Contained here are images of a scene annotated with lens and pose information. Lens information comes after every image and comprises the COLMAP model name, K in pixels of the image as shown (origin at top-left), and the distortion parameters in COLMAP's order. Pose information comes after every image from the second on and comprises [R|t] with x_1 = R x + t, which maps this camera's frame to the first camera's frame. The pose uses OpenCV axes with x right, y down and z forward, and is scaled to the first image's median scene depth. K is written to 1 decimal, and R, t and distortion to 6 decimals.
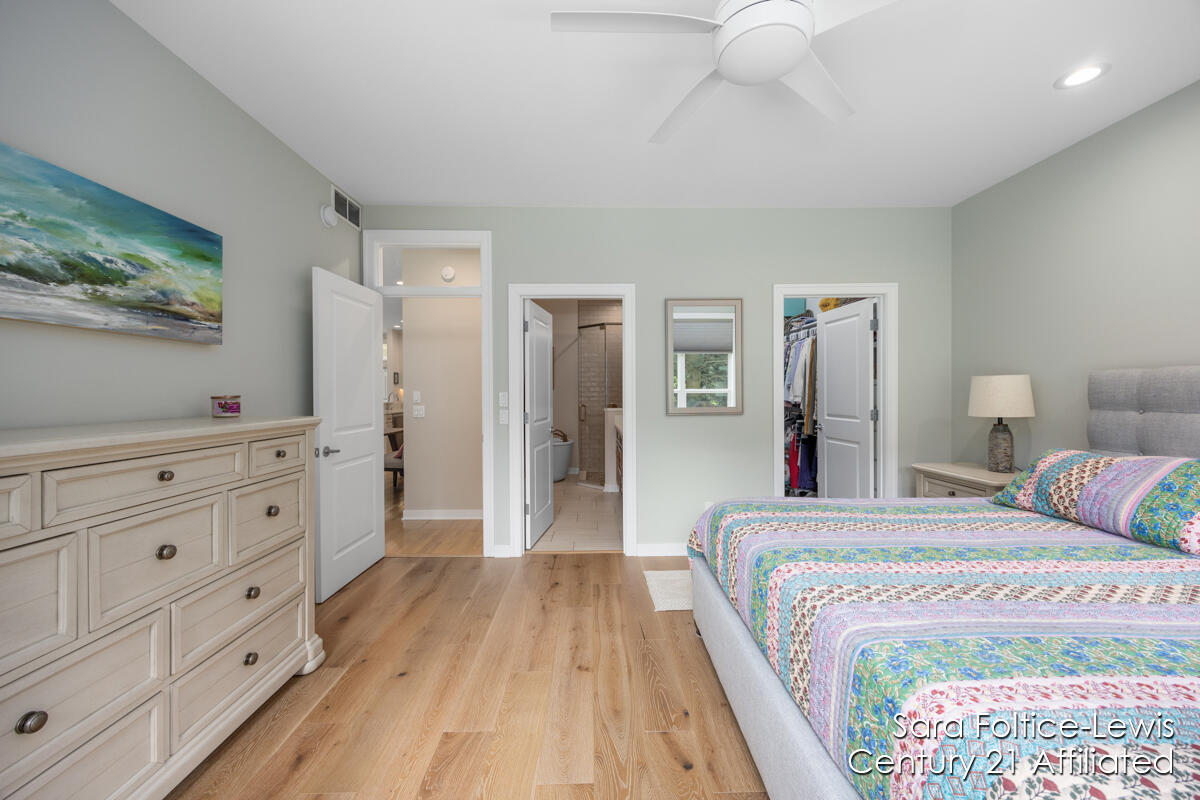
lens RADIAL K [[461.9, 0, 599.1], [0, 461.9, 395.7], [0, 0, 1]] dist [0.001133, -0.001115]
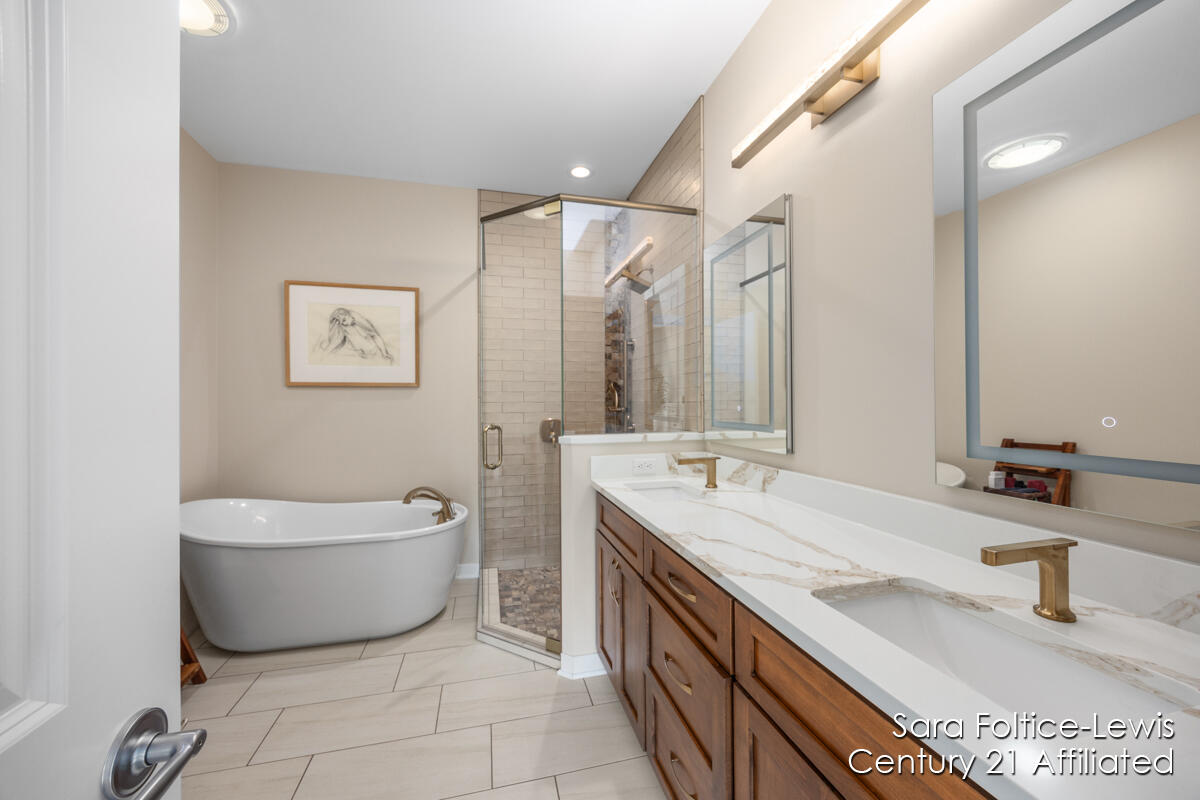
lens RADIAL K [[461.9, 0, 605.4], [0, 461.9, 404.5], [0, 0, 1]] dist [0.001133, -0.001115]
pose [[0.972915, -0.002558, 0.231150, -0.029192], [0.002029, 0.999995, 0.002528, -0.000611], [-0.231156, -0.001991, 0.972915, 0.545208]]
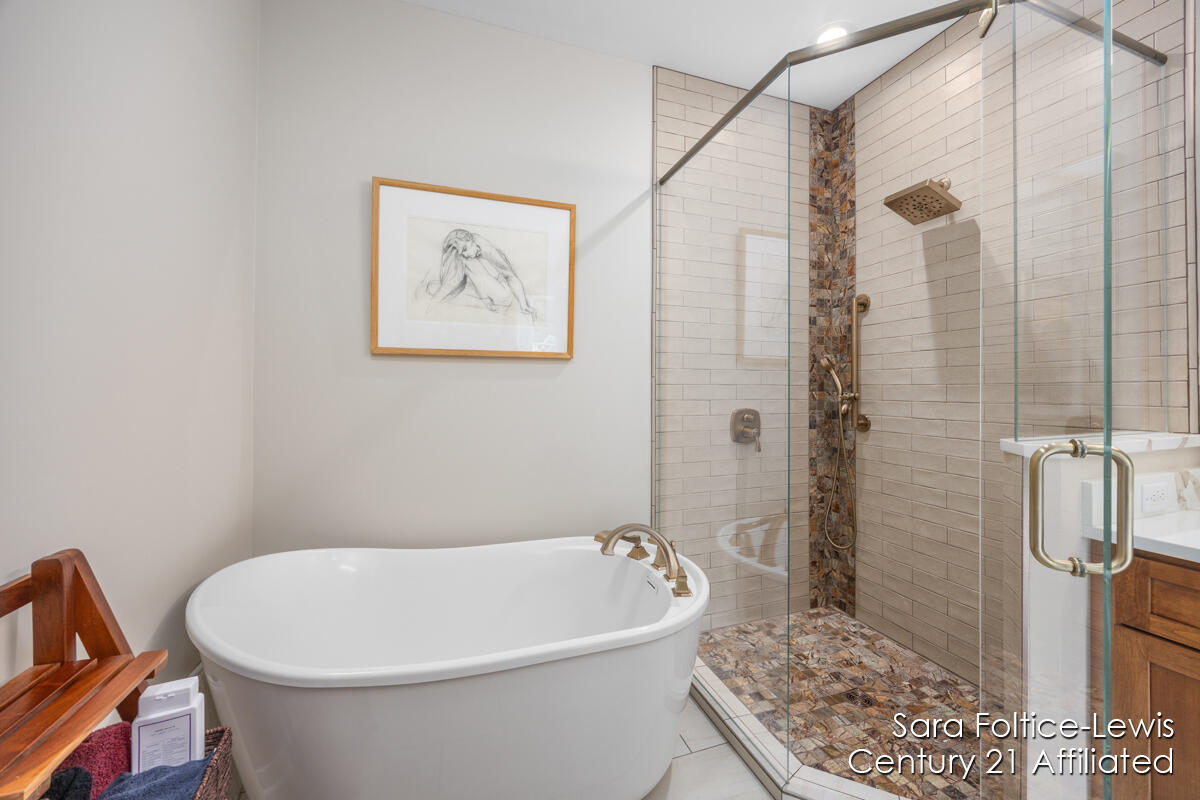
lens RADIAL K [[461.9, 0, 598.7], [0, 461.9, 390.3], [0, 0, 1]] dist [0.001133, -0.001115]
pose [[0.949224, 0.004181, 0.314574, -0.168809], [-0.002151, 0.999975, -0.006799, 0.004308], [-0.314595, 0.005777, 0.949208, 0.733294]]
